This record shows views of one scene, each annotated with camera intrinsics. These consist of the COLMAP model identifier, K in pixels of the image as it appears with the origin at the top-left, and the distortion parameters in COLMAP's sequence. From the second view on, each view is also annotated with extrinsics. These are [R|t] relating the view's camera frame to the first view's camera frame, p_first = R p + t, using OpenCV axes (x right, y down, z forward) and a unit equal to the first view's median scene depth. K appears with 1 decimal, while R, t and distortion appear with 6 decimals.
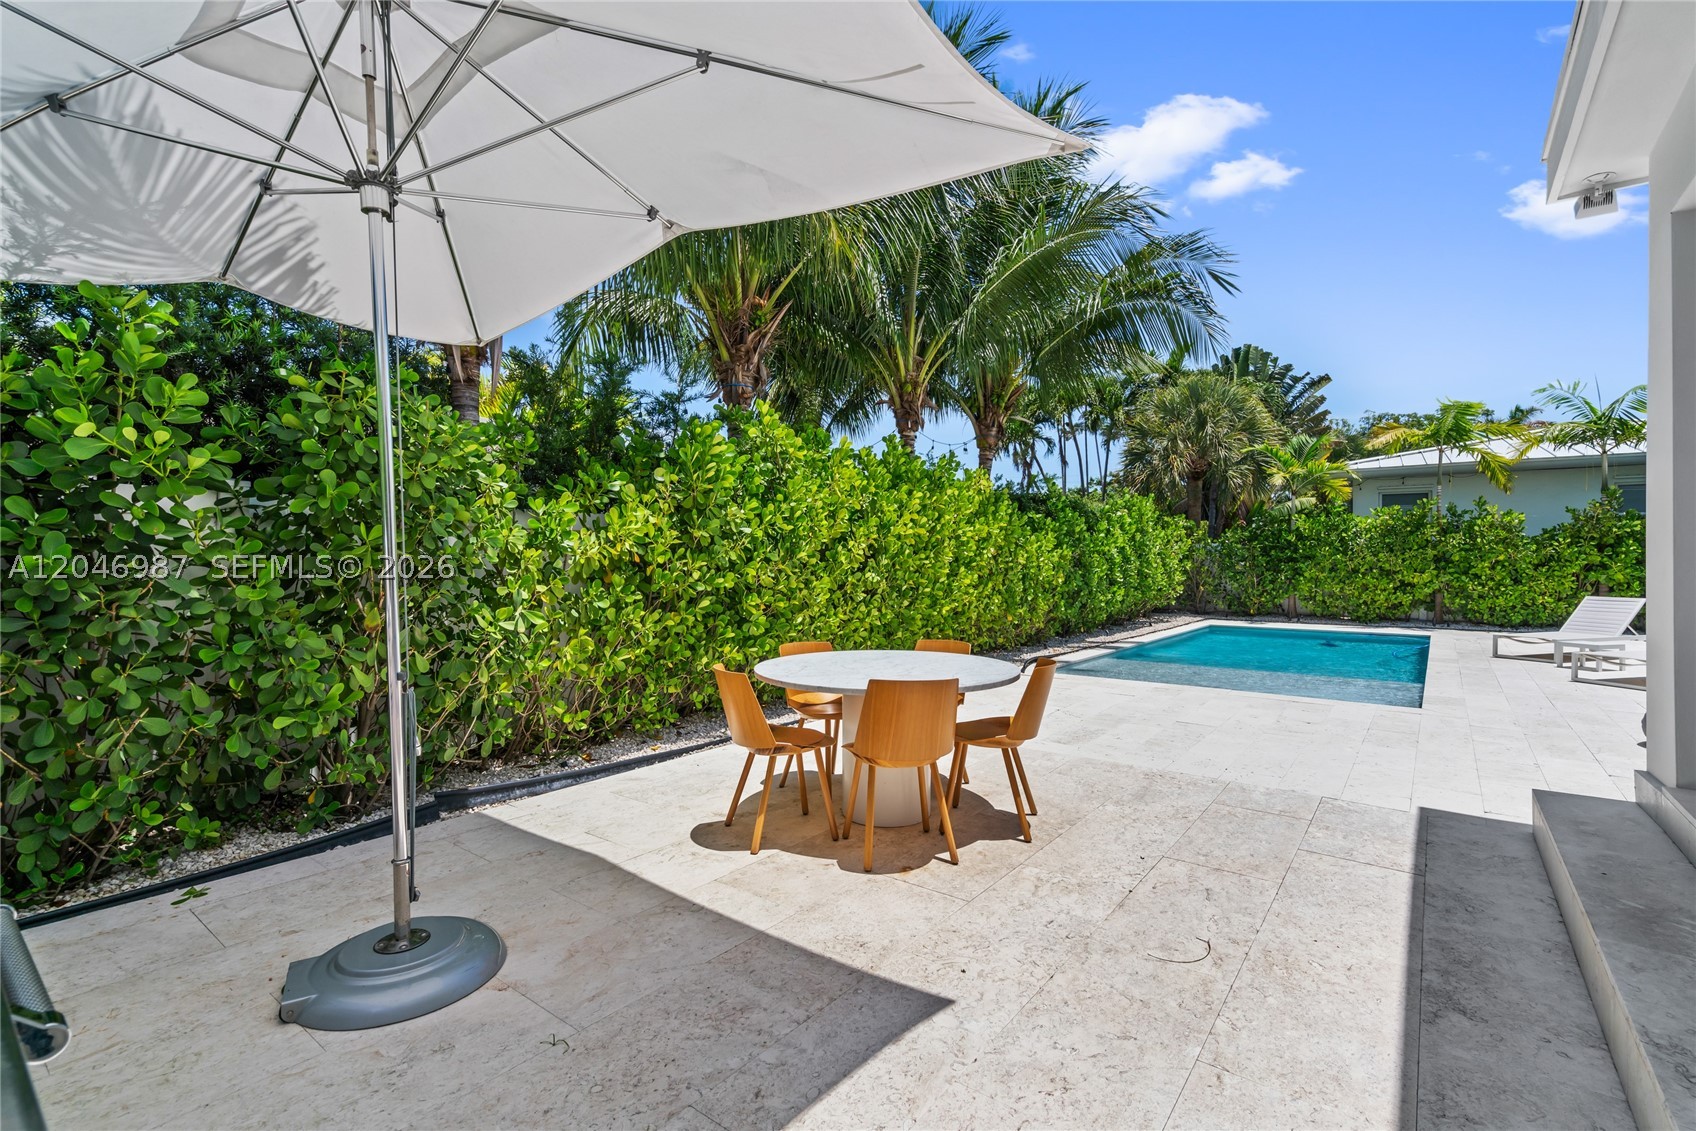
lens RADIAL K [[778.8, 0, 874.4], [0, 778.8, 546.8], [0, 0, 1]] dist [-0.008486, 0.005135]
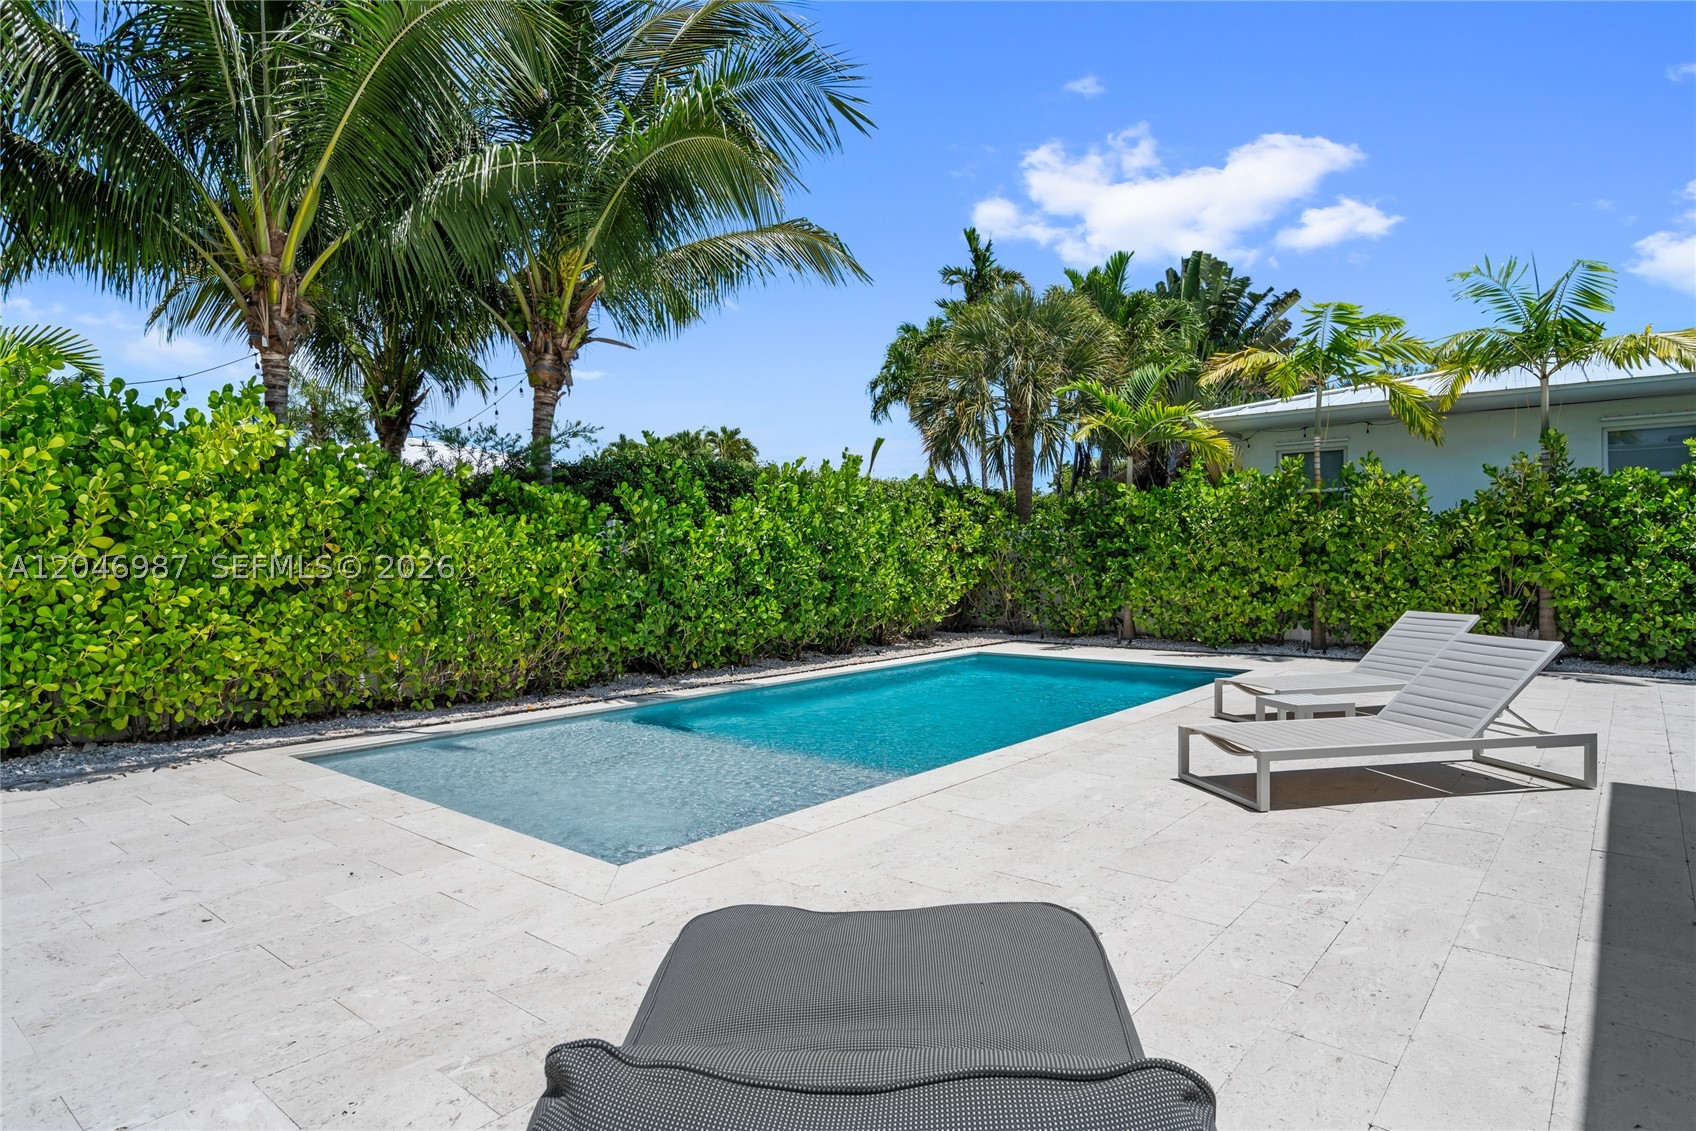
lens RADIAL K [[916.4, 0, 890.3], [0, 916.4, 577.5], [0, 0, 1]] dist [0.011106, -0.002186]
pose [[0.998196, -0.008998, -0.059361, 0.509385], [0.011436, 0.999099, 0.040868, 0.004364], [0.058940, -0.041474, 0.997400, 0.256892]]
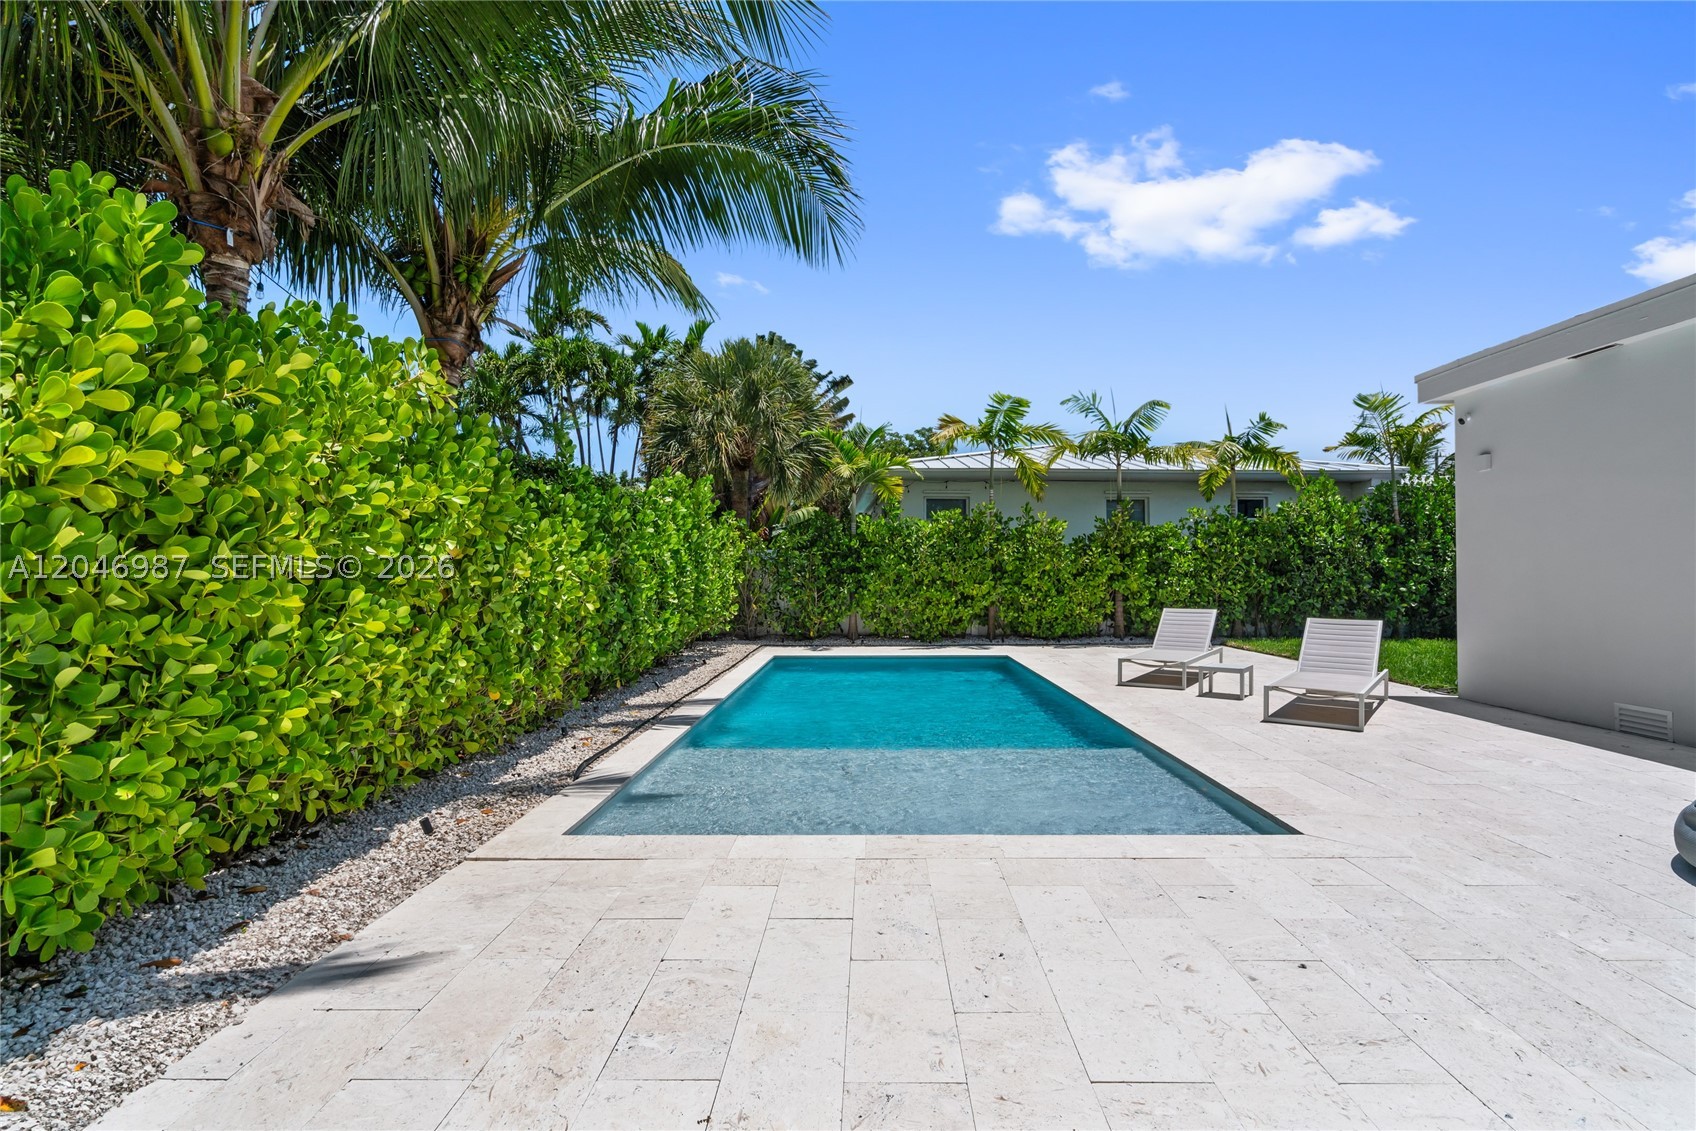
lens RADIAL K [[778.8, 0, 849.1], [0, 778.8, 570.6], [0, 0, 1]] dist [-0.008486, 0.005135]
pose [[0.819178, -0.001514, 0.573538, 0.067825], [-0.007744, 0.999876, 0.013700, 0.007891], [-0.573488, -0.015665, 0.819064, 0.416974]]
